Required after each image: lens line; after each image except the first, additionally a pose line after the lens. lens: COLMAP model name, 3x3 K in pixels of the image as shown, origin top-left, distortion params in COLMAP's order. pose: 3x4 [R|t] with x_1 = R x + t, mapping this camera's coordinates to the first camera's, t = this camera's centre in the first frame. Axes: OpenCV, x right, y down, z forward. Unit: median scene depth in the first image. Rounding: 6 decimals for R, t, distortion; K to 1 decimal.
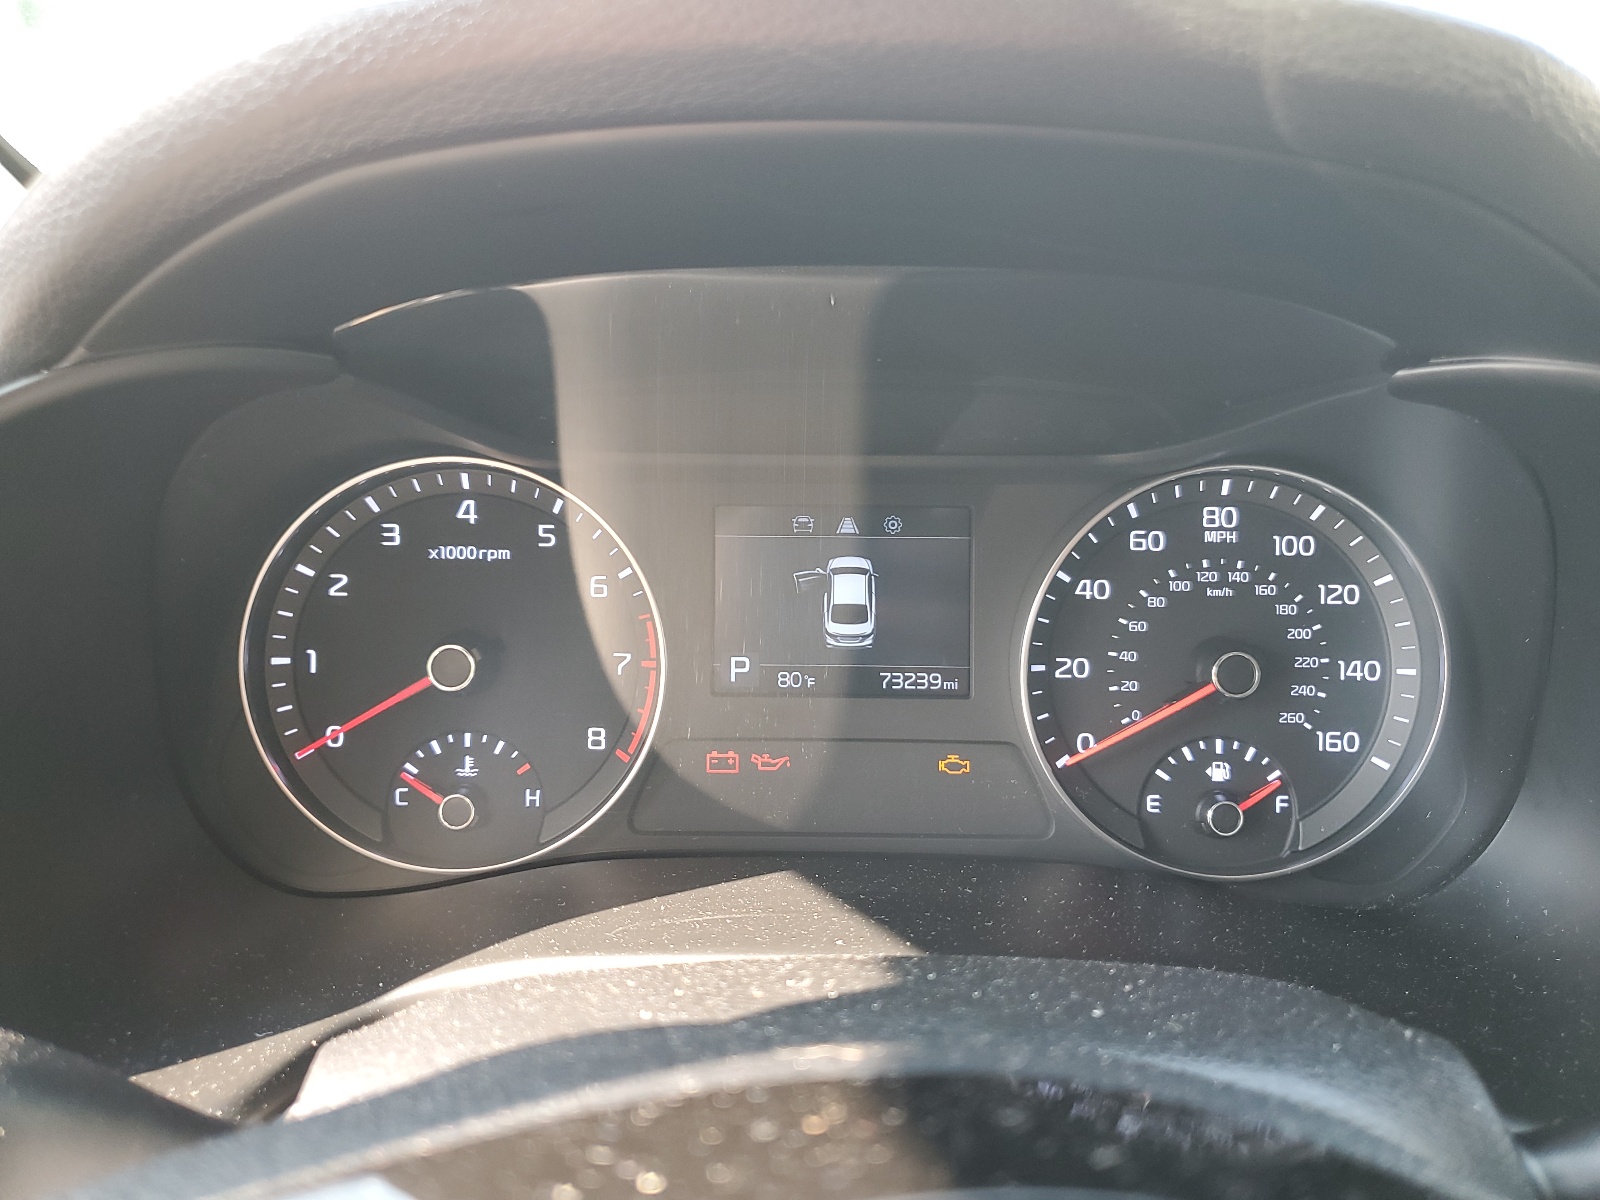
lens RADIAL K [[1215.5, 0, 798.2], [0, 1215.5, 601.0], [0, 0, 1]] dist [-0.007639, -0.001407]
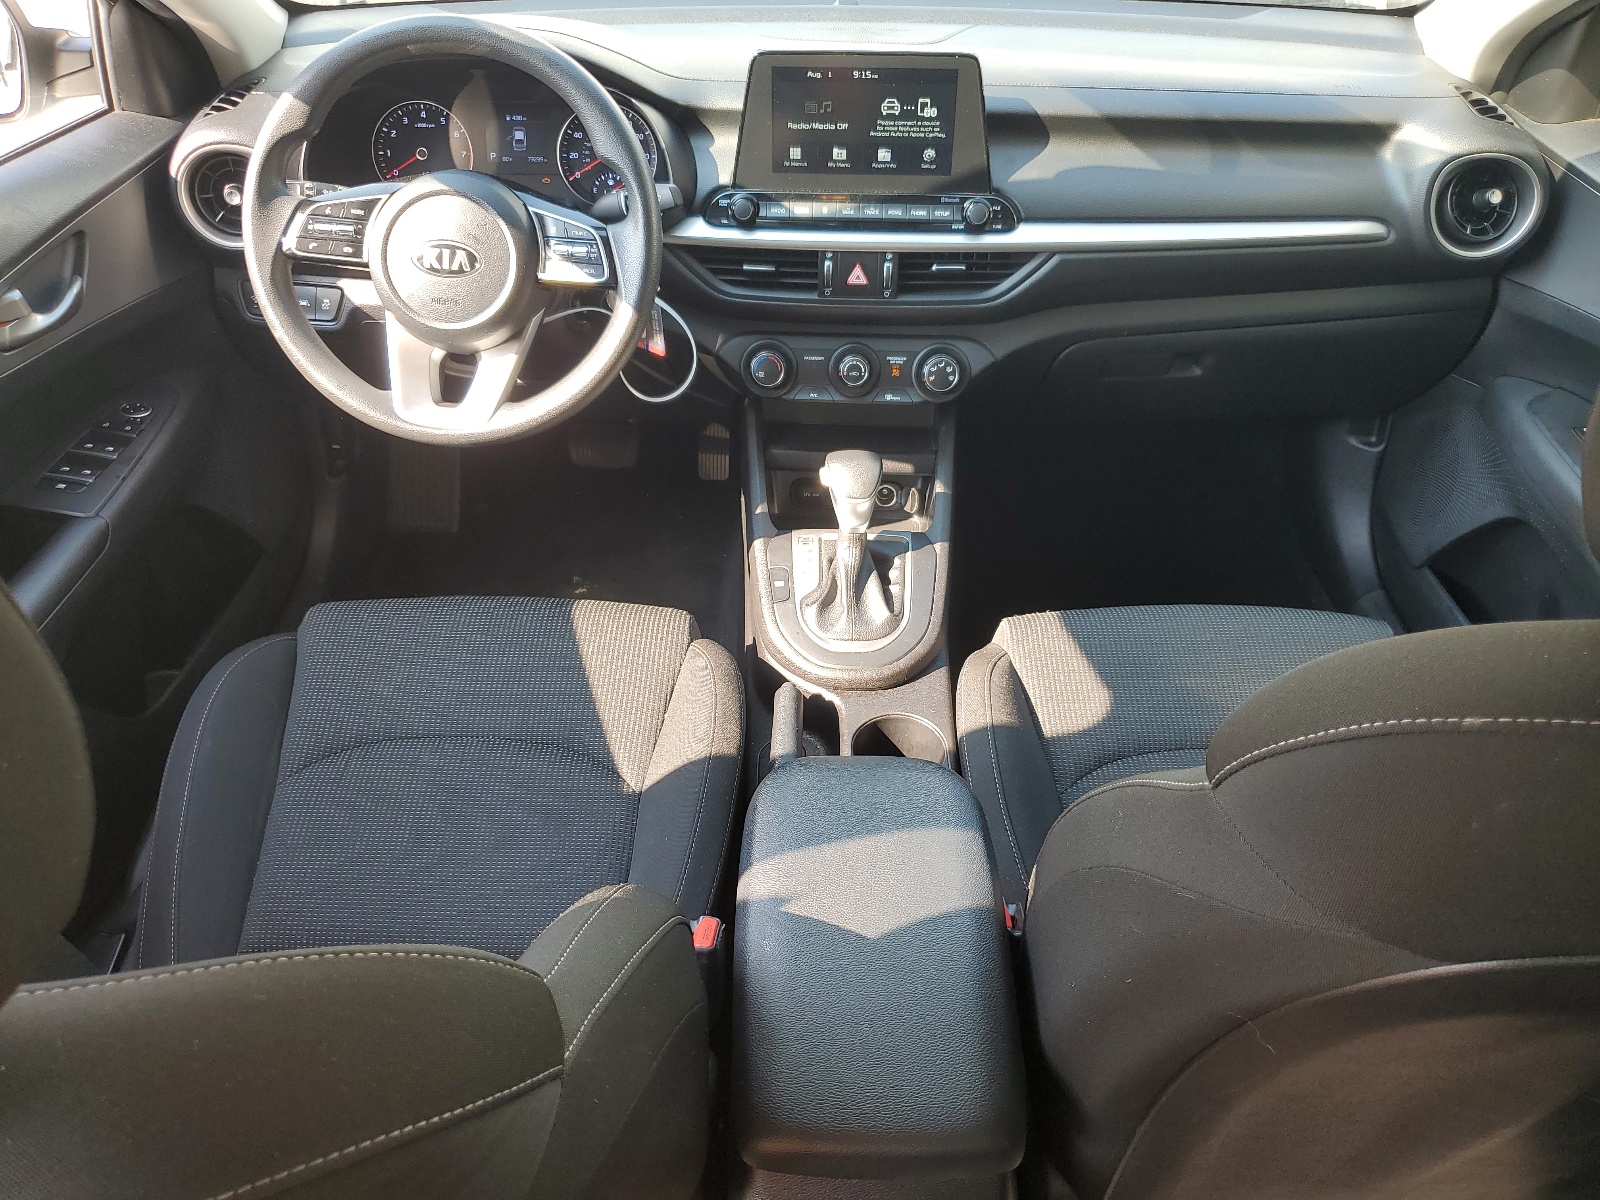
lens RADIAL K [[1222.3, 0, 800.3], [0, 1222.3, 596.9], [0, 0, 1]] dist [-0.006719, -0.000248]
pose [[0.999962, -0.001532, 0.008596, 0.973717], [-0.000822, 0.963597, 0.267357, 0.397103], [-0.008692, -0.267354, 0.963559, -3.453307]]
